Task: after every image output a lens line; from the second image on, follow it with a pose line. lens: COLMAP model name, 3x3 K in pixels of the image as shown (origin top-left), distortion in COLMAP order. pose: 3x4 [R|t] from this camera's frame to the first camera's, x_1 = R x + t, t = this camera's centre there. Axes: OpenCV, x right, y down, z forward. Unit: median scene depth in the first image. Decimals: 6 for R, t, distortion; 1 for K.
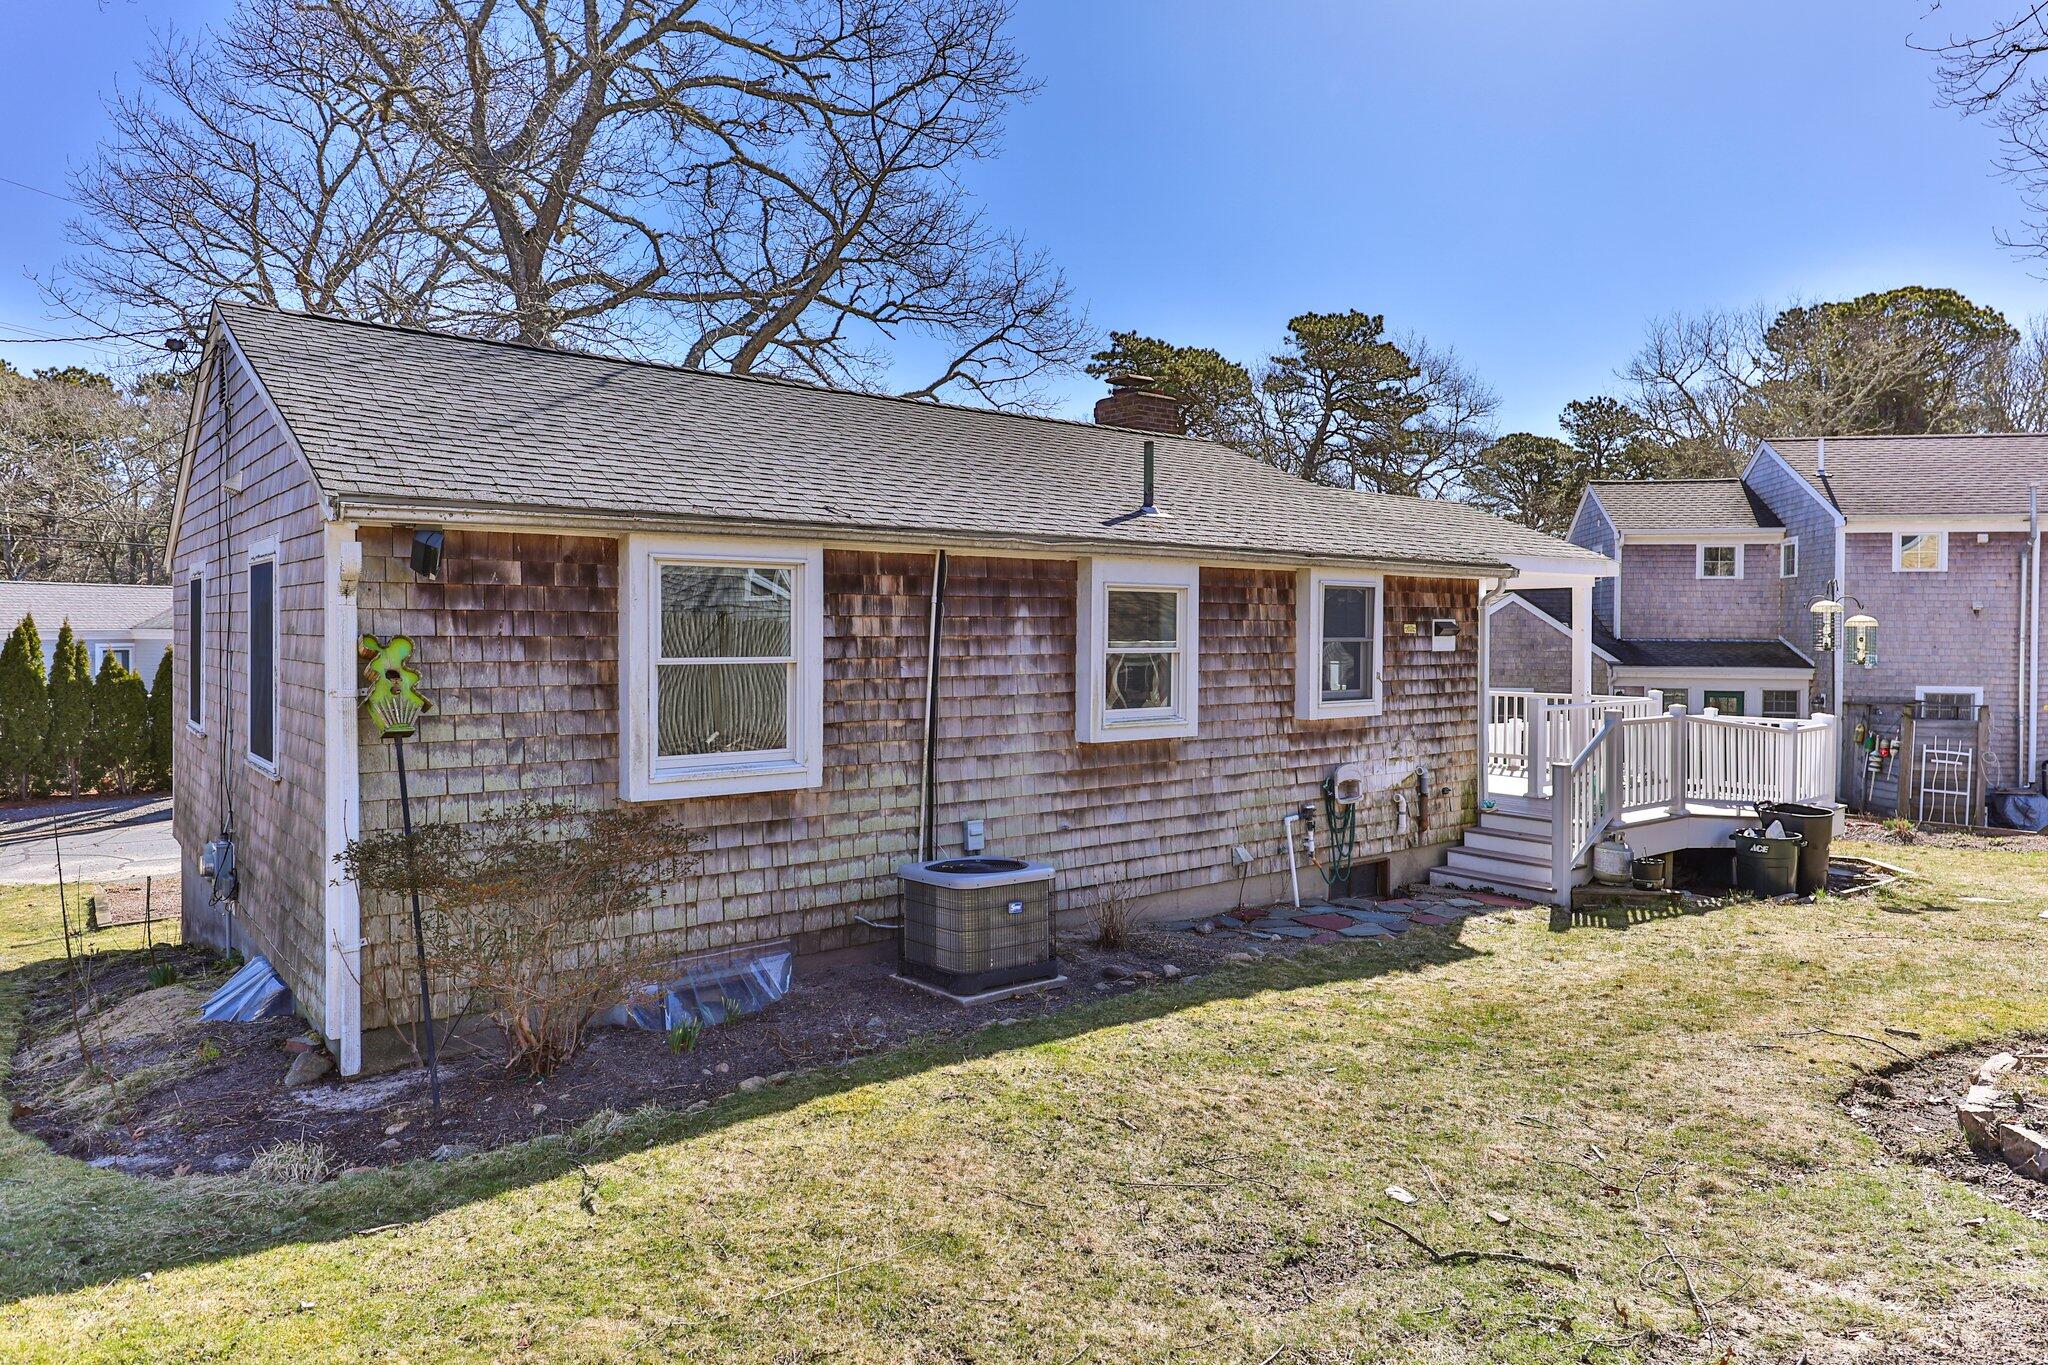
lens RADIAL K [[1320.7, 0, 1030.1], [0, 1320.7, 673.1], [0, 0, 1]] dist [-0.019209, 0.000104]
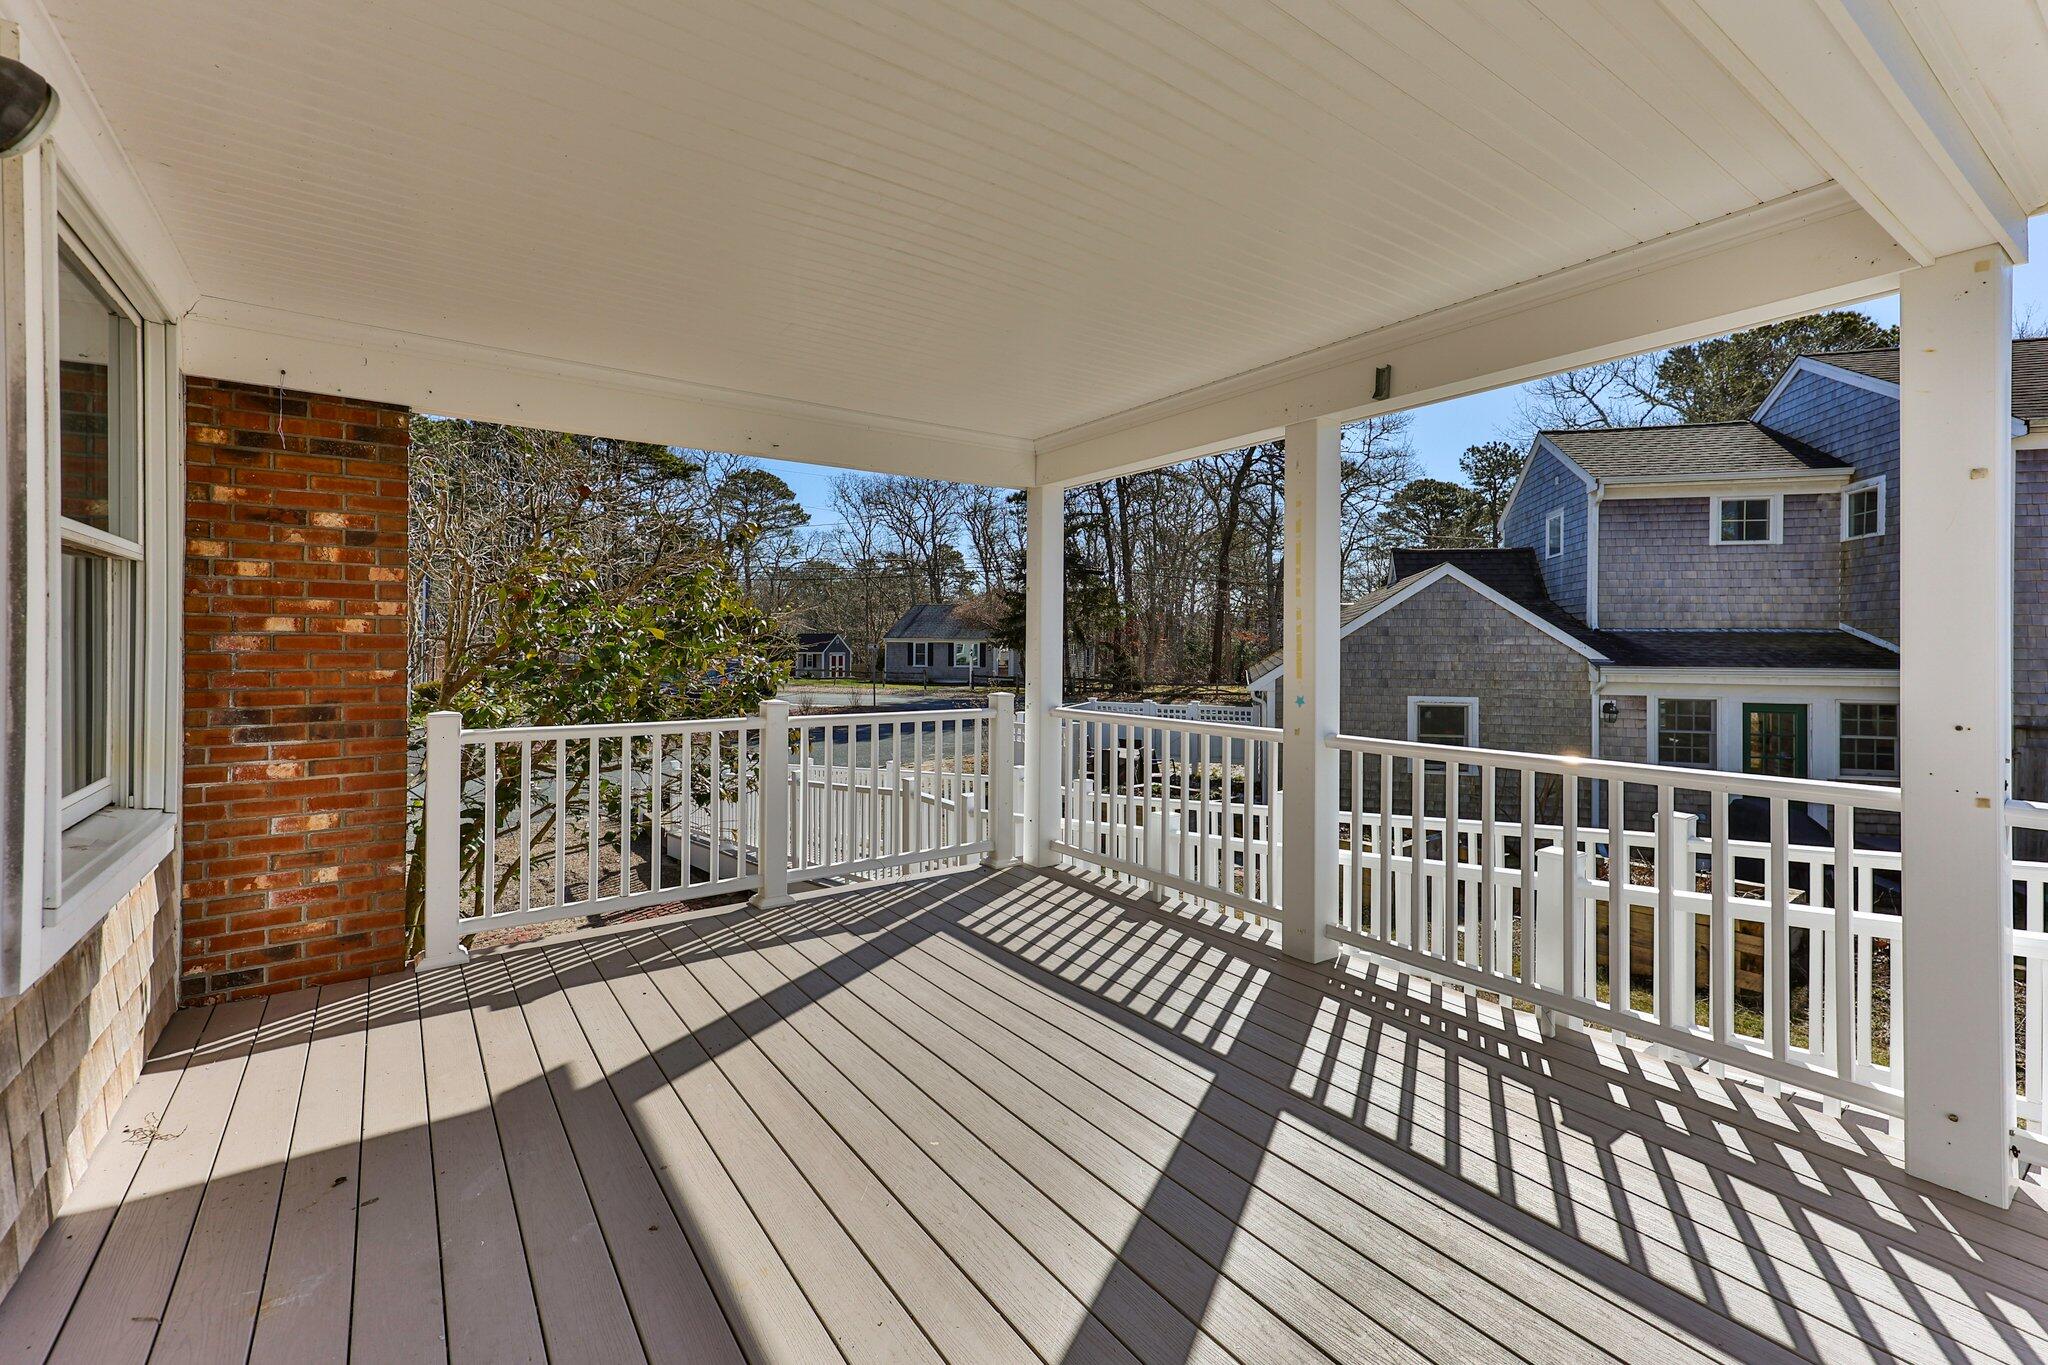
lens RADIAL K [[839.9, 0, 1047.3], [0, 839.9, 646.0], [0, 0, 1]] dist [0.000754, -0.000457]
pose [[0.998236, 0.002166, -0.059333, 0.432691], [-0.004088, 0.999470, -0.032294, -0.001747], [0.059232, 0.032479, 0.997716, 1.301998]]
